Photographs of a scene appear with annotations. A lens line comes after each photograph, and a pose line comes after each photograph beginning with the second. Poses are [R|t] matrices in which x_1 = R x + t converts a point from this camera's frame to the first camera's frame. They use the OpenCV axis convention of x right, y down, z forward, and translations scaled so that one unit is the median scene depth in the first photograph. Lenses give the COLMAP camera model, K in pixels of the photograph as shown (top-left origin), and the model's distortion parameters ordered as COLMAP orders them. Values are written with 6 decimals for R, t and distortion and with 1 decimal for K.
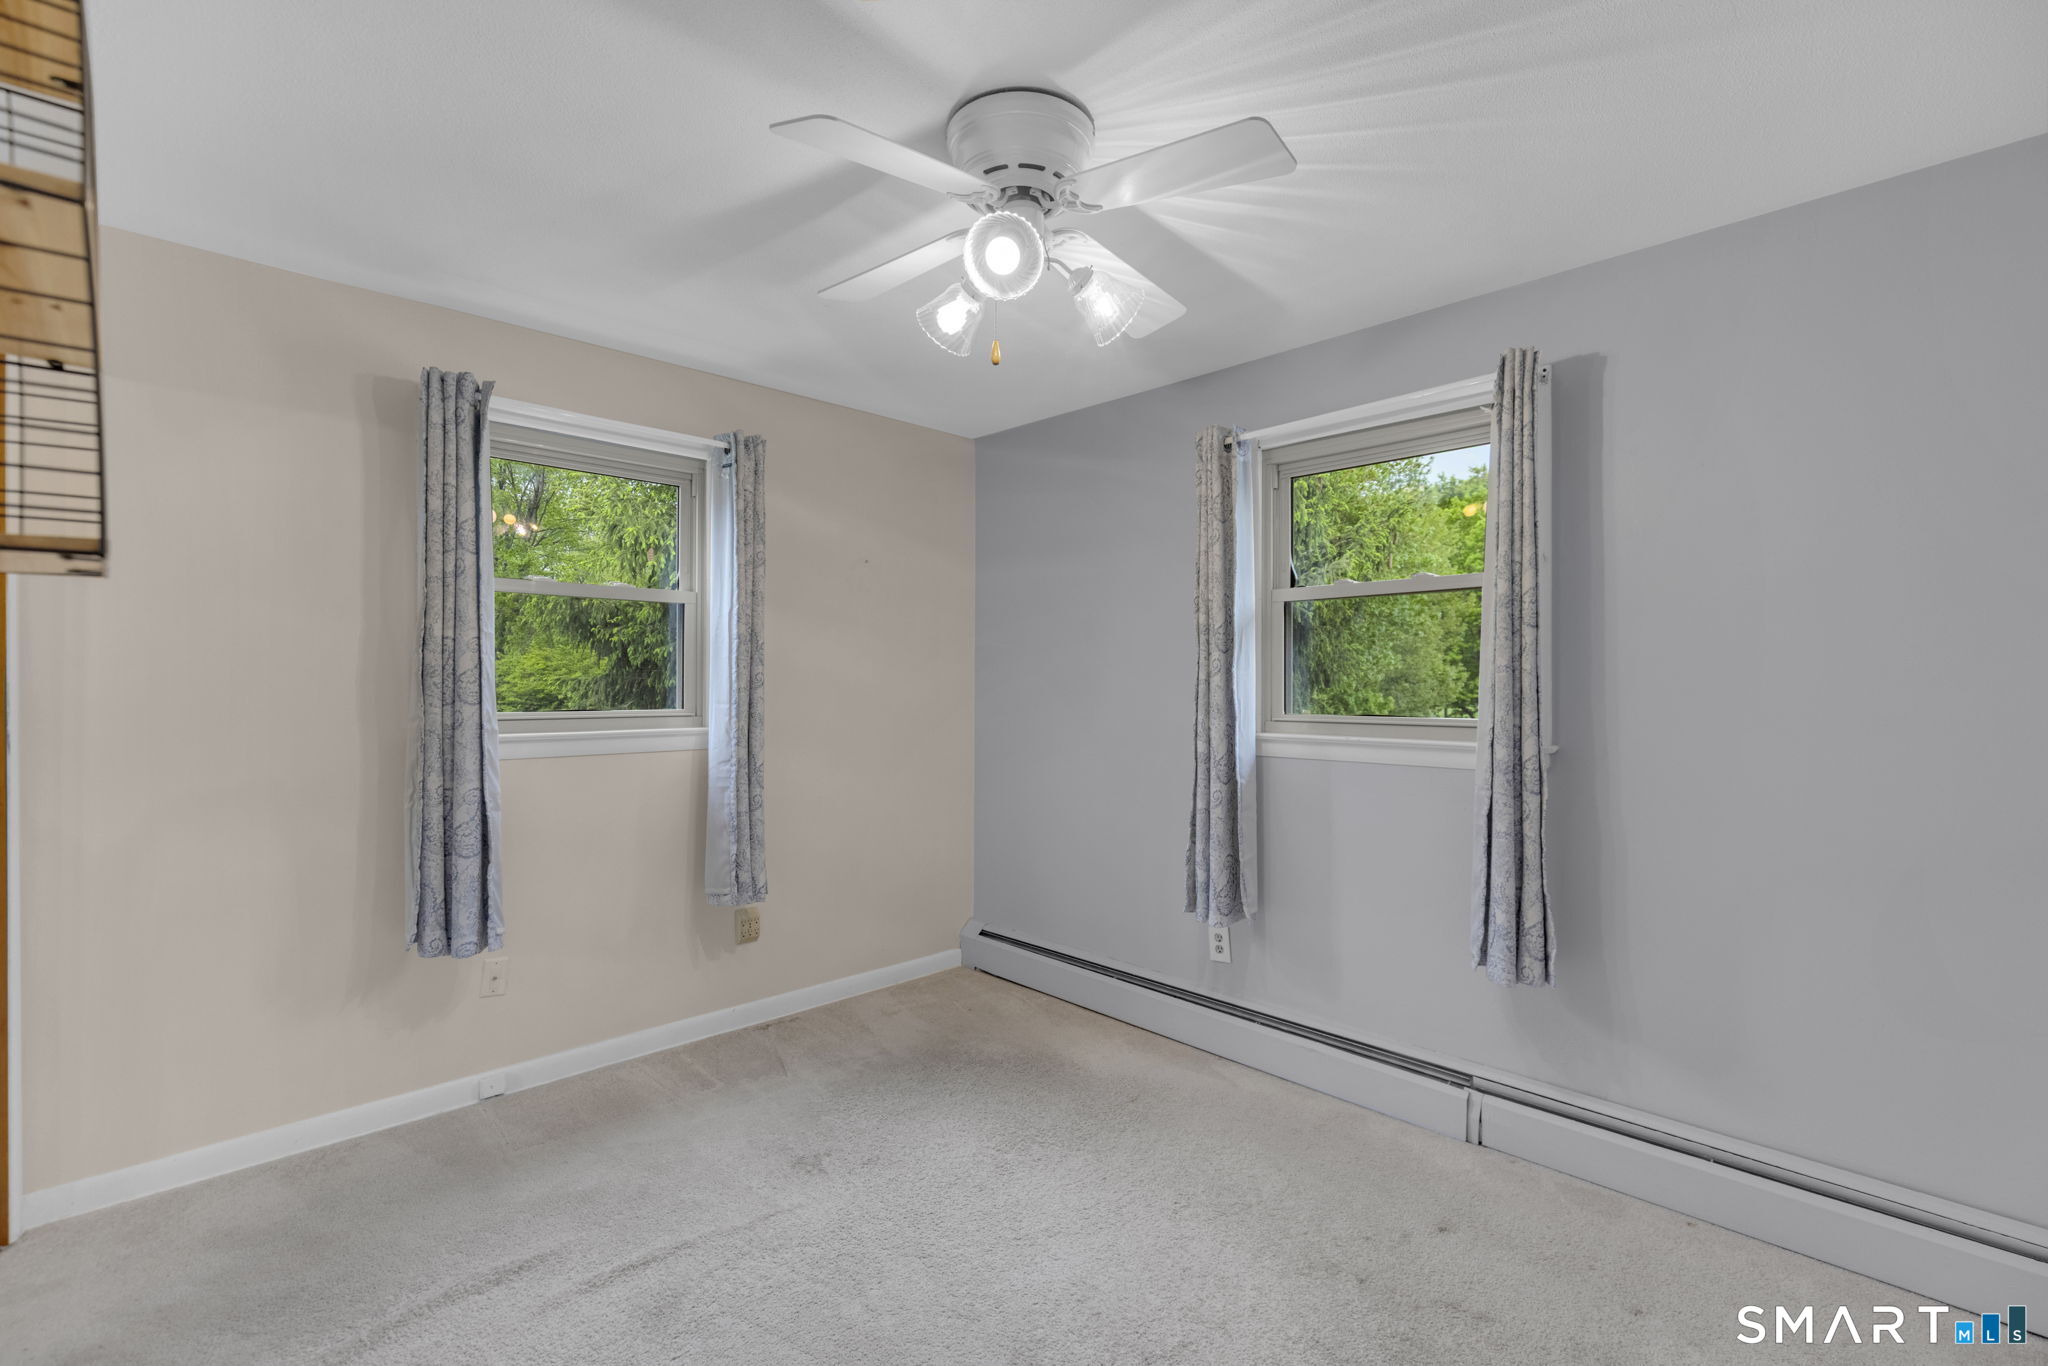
lens RADIAL K [[932.6, 0, 1018.4], [0, 932.6, 682.4], [0, 0, 1]] dist [0.016839, -0.000225]
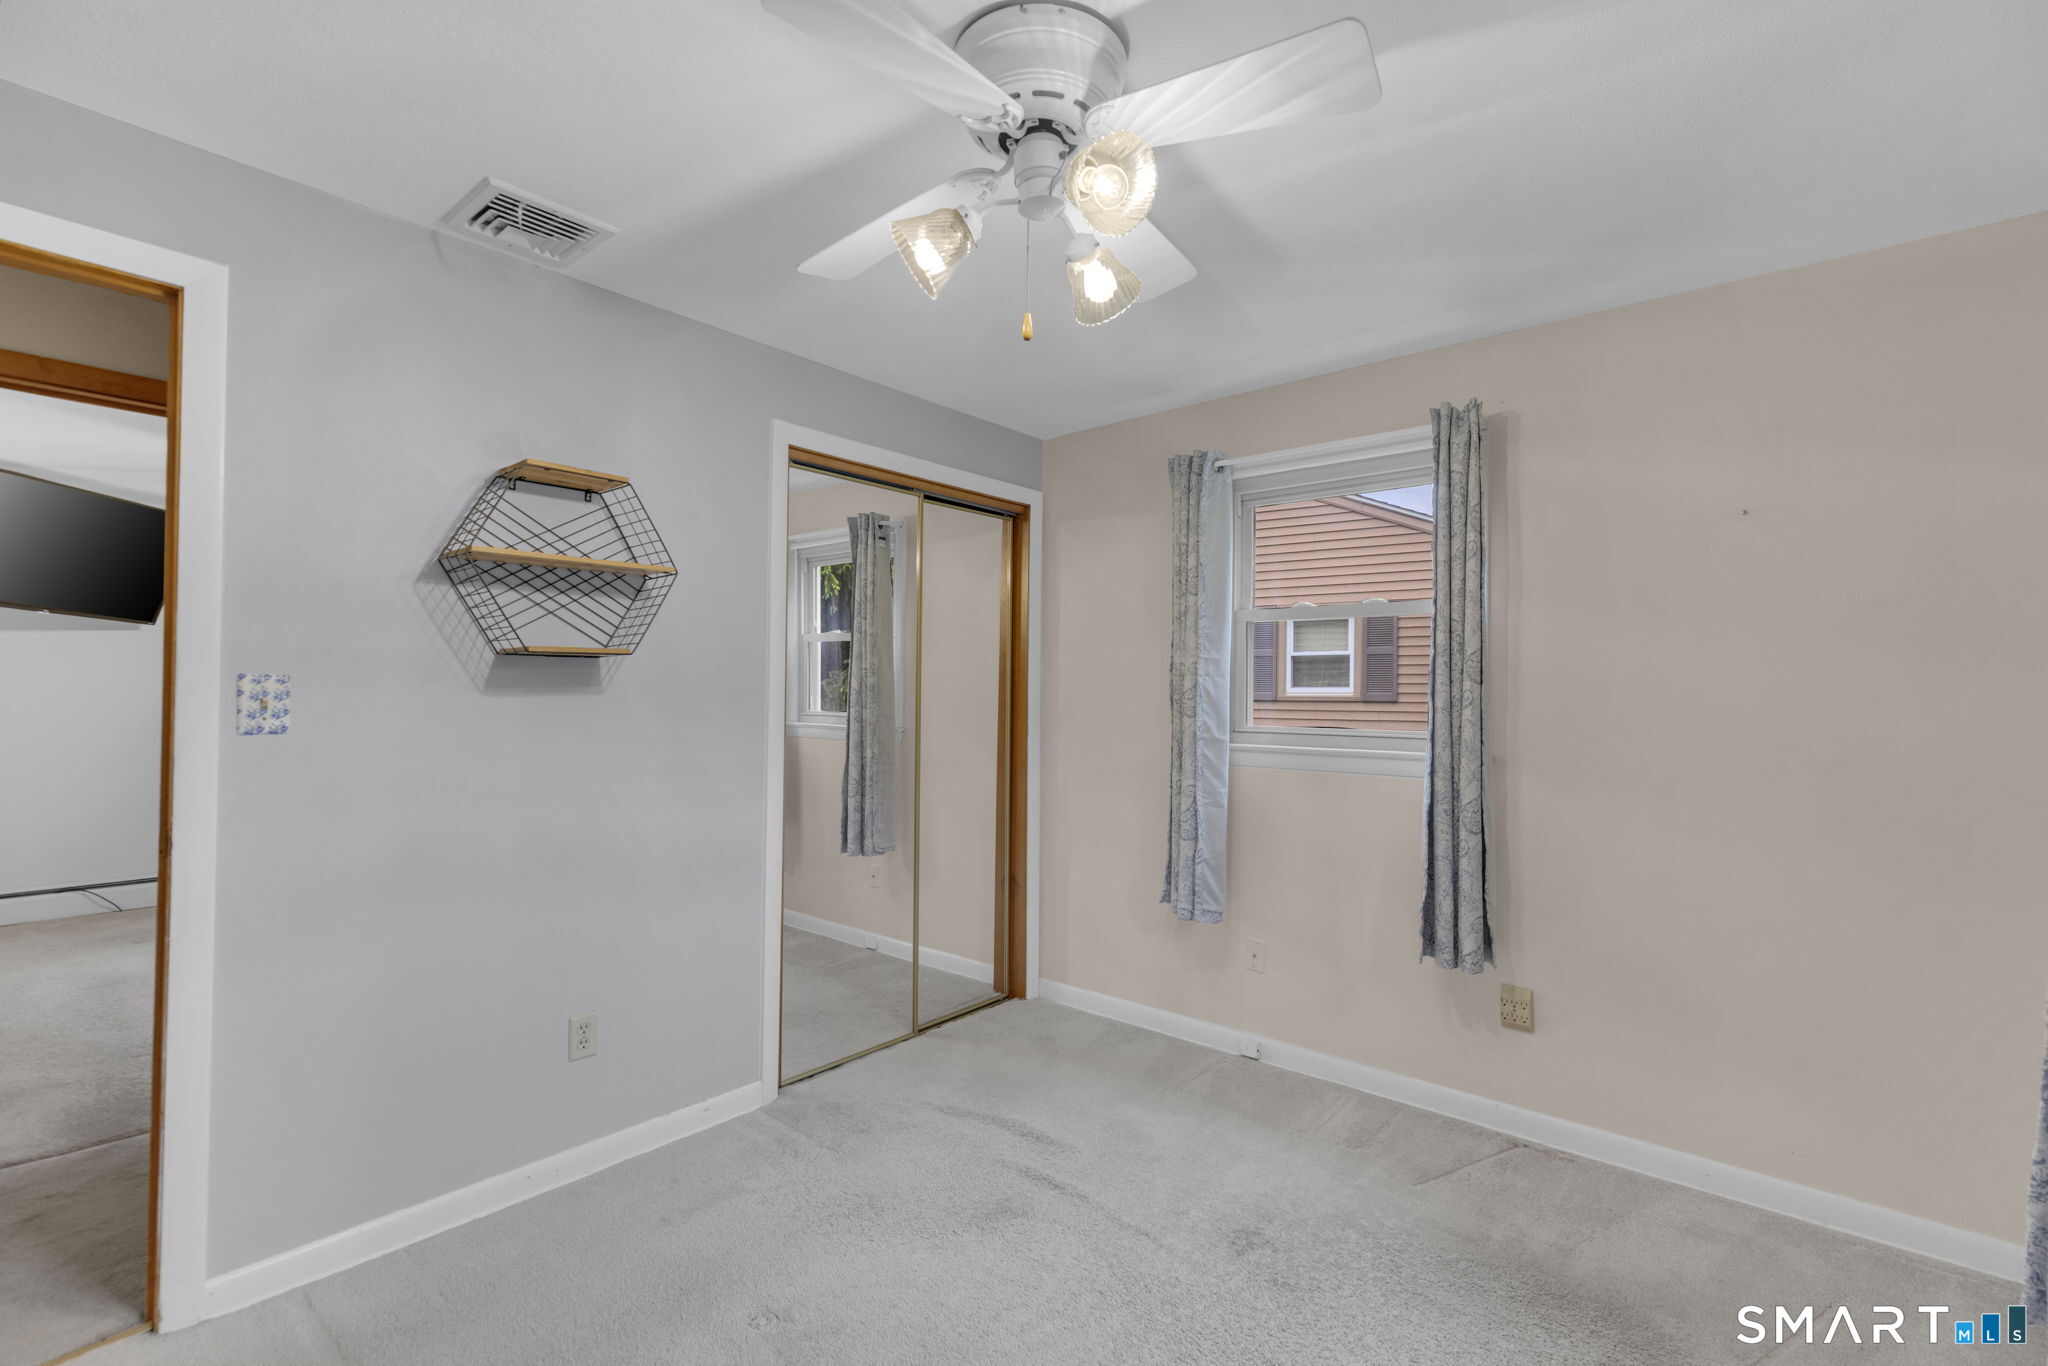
lens RADIAL K [[932.6, 0, 1017.9], [0, 932.6, 685.7], [0, 0, 1]] dist [0.016839, -0.000225]
pose [[0.086654, -0.009135, -0.996197, 0.558370], [-0.010959, 0.999889, -0.010122, -0.002398], [0.996178, 0.011795, 0.086544, 0.597808]]
